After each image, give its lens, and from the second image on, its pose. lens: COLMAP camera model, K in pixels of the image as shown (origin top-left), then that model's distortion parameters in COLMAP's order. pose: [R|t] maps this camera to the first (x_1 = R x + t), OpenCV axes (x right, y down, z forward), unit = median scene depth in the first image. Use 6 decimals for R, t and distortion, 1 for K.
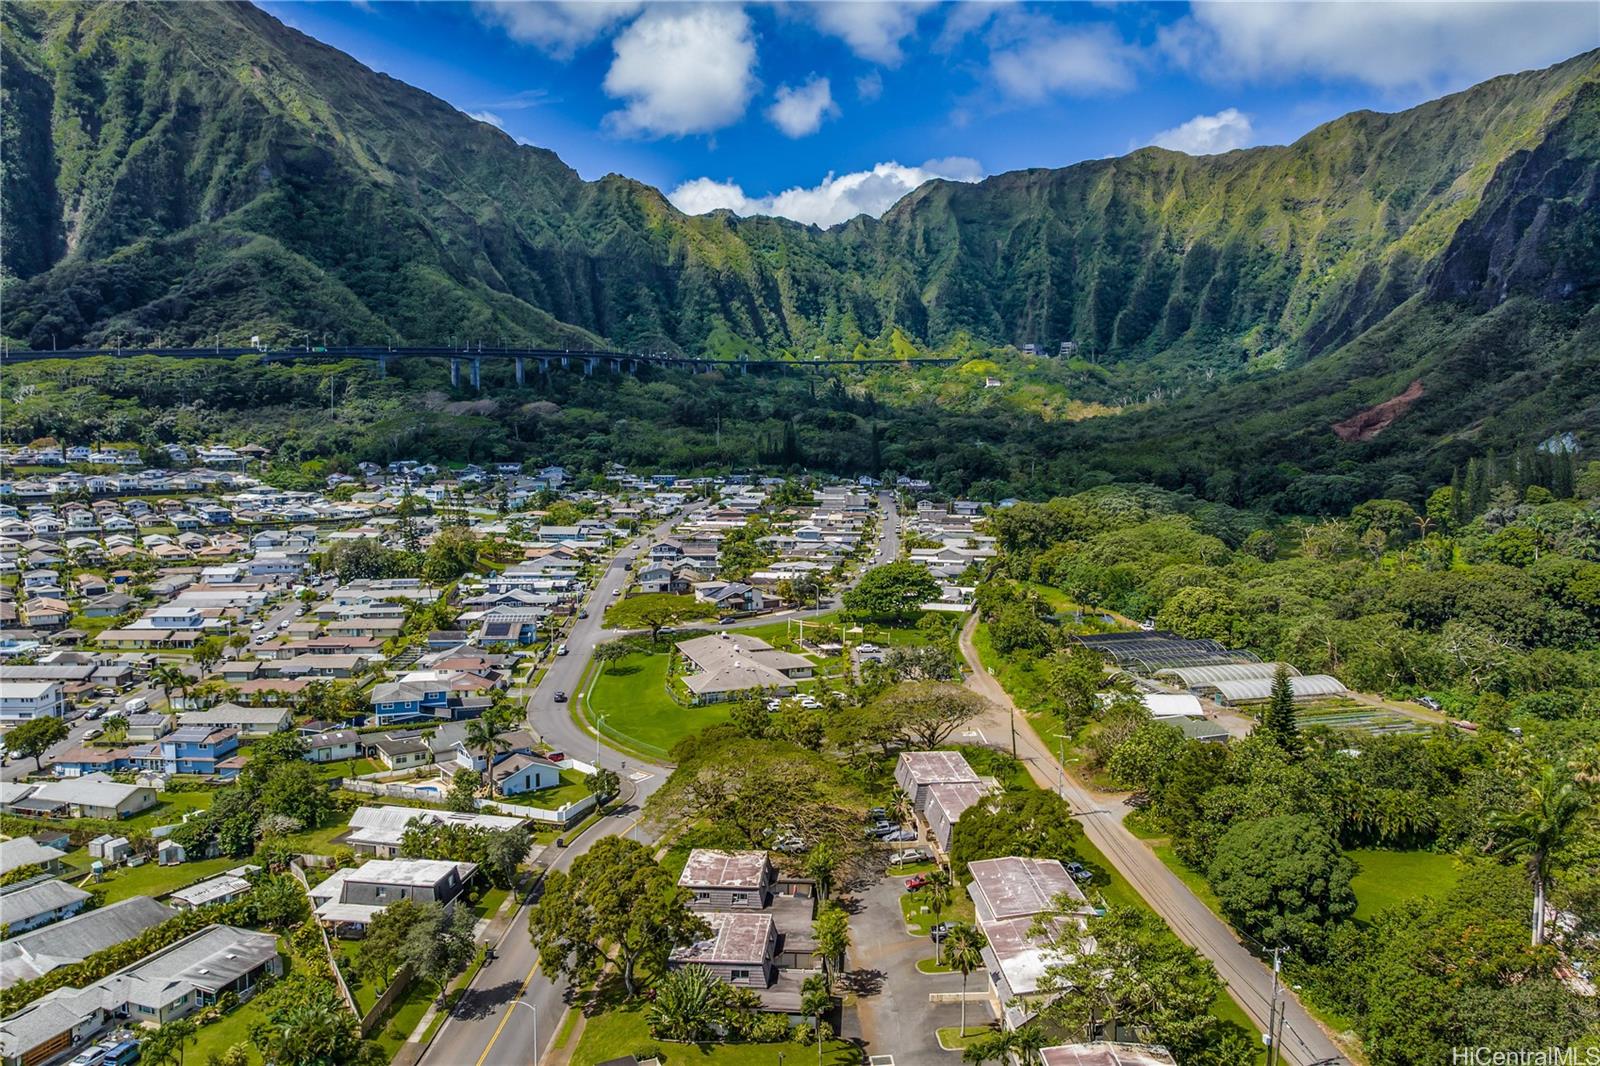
lens RADIAL K [[1129.5, 0, 809.9], [0, 1129.5, 533.7], [0, 0, 1]] dist [-0.036230, -0.001731]
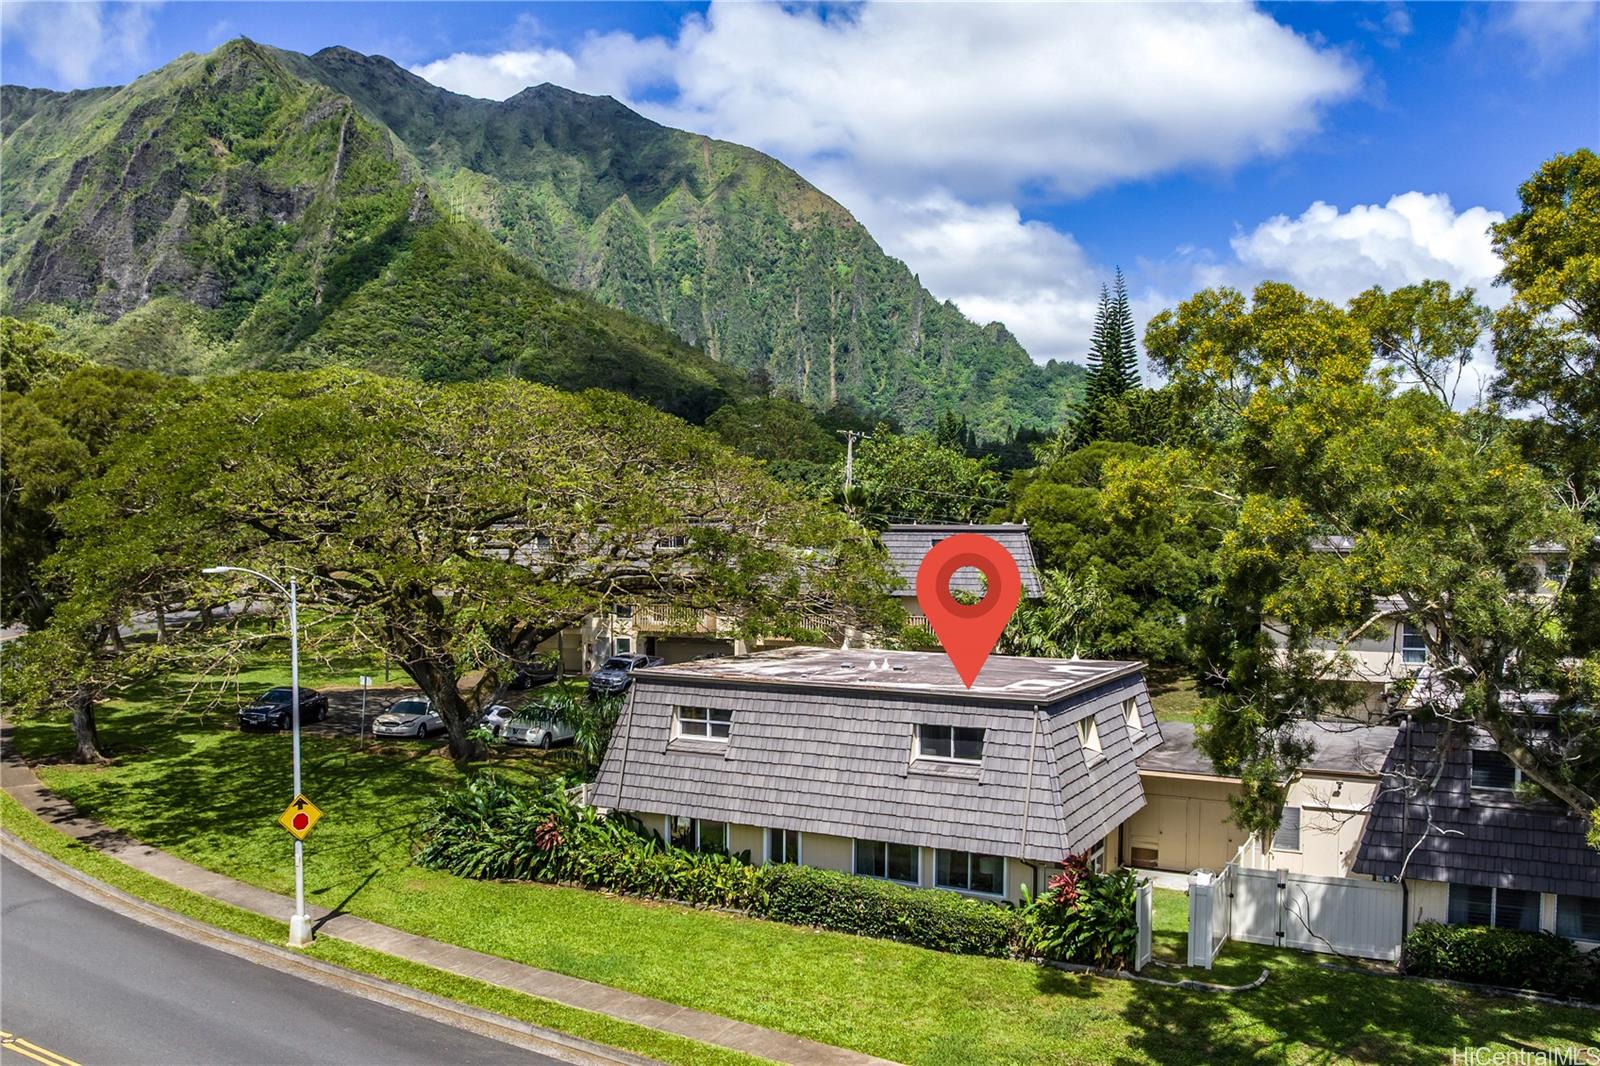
lens RADIAL K [[1280.2, 0, 808.4], [0, 1280.2, 611.6], [0, 0, 1]] dist [-0.043370, 0.002196]
pose [[0.392070, -0.040146, 0.919059, -0.032015], [0.080772, 0.996691, 0.009080, 0.028035], [-0.916383, 0.070674, 0.394015, 0.093184]]
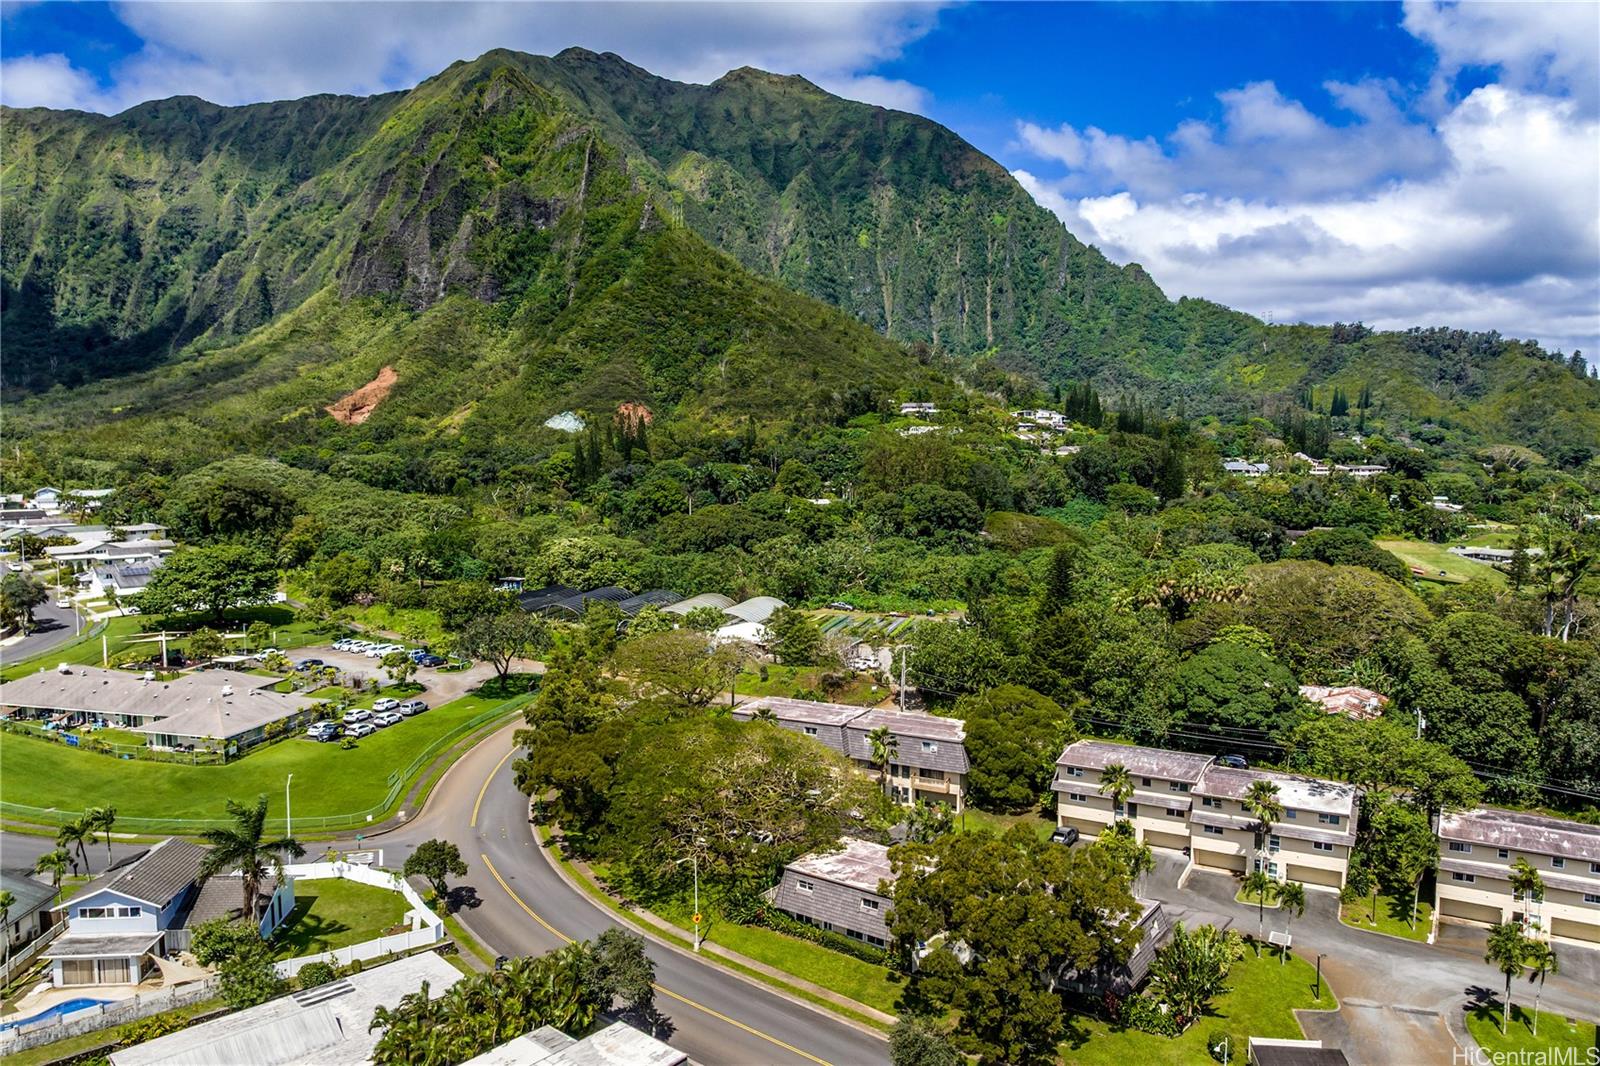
lens RADIAL K [[1129.5, 0, 809.9], [0, 1129.5, 533.7], [0, 0, 1]] dist [-0.036230, -0.001731]
pose [[0.521664, -0.070575, 0.850227, -0.070020], [0.079443, 0.996261, 0.033954, 0.005523], [-0.849444, 0.049832, 0.525320, 0.065615]]
